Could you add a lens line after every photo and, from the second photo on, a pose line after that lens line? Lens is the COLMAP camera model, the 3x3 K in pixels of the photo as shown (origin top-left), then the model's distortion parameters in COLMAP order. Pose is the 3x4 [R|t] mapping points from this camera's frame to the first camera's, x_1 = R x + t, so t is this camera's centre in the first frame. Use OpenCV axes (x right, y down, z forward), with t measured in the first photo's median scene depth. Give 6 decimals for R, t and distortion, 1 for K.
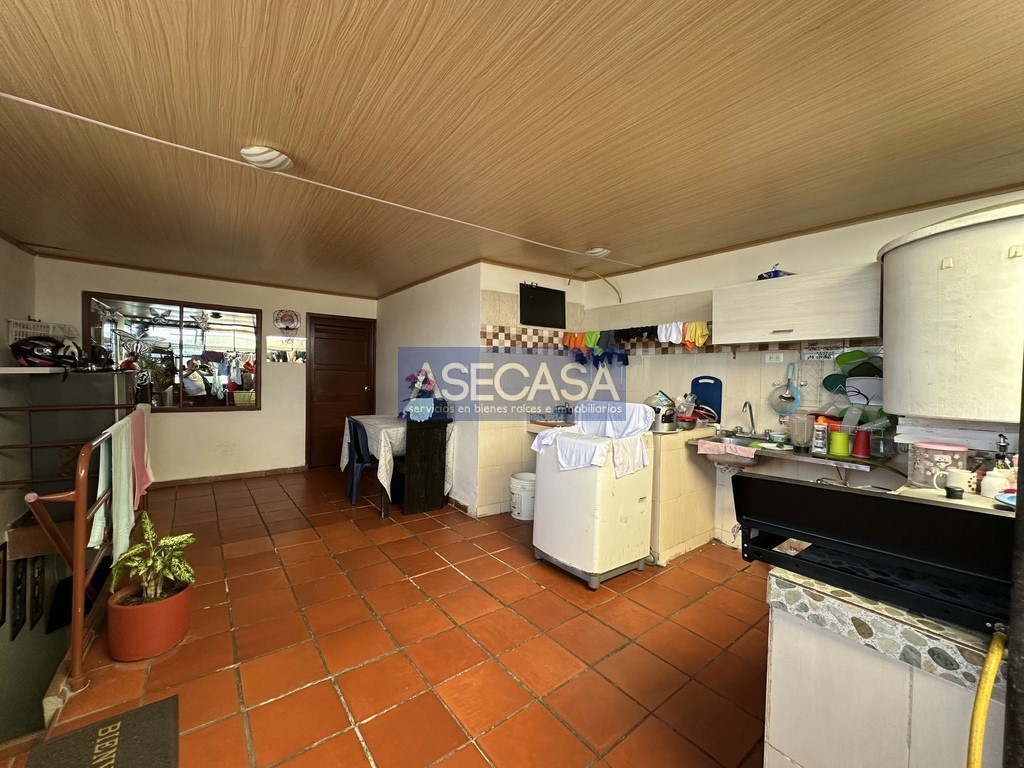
lens RADIAL K [[408.9, 0, 512.0], [0, 408.9, 384.0], [0, 0, 1]] dist [0.000645, 0.000075]
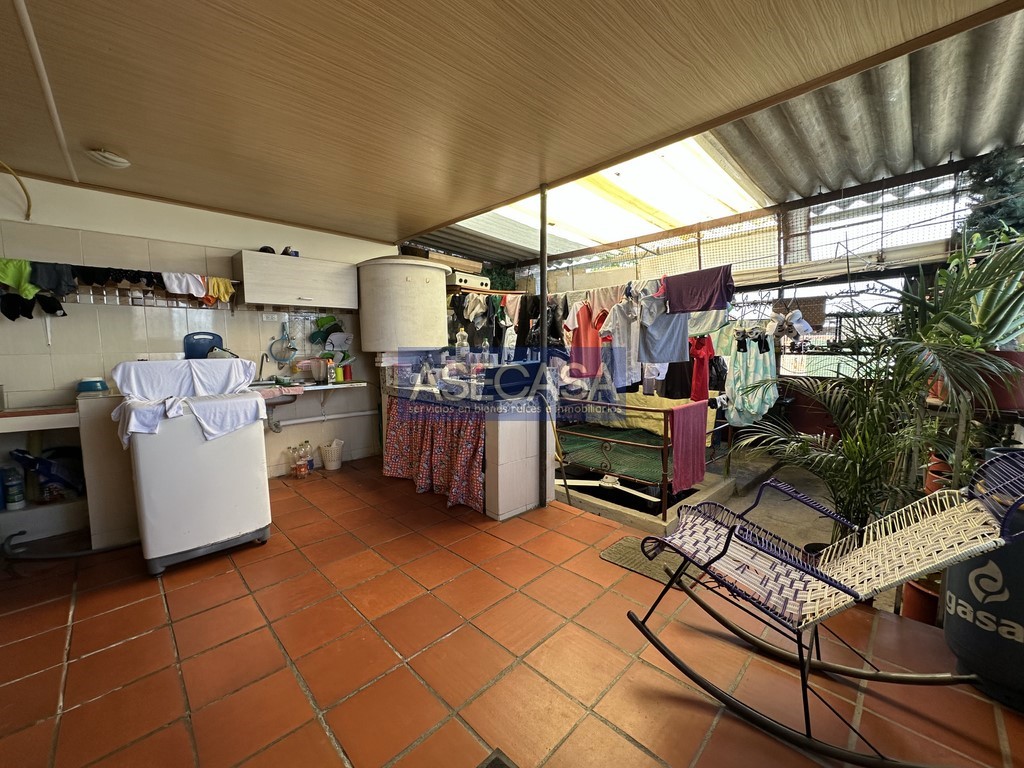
lens RADIAL K [[408.9, 0, 512.0], [0, 408.9, 384.0], [0, 0, 1]] dist [0.000645, 0.000075]
pose [[-0.109579, -0.110911, 0.987771, -0.743181], [0.026206, 0.993087, 0.114415, 0.015046], [-0.993633, 0.038423, -0.105915, 0.443194]]
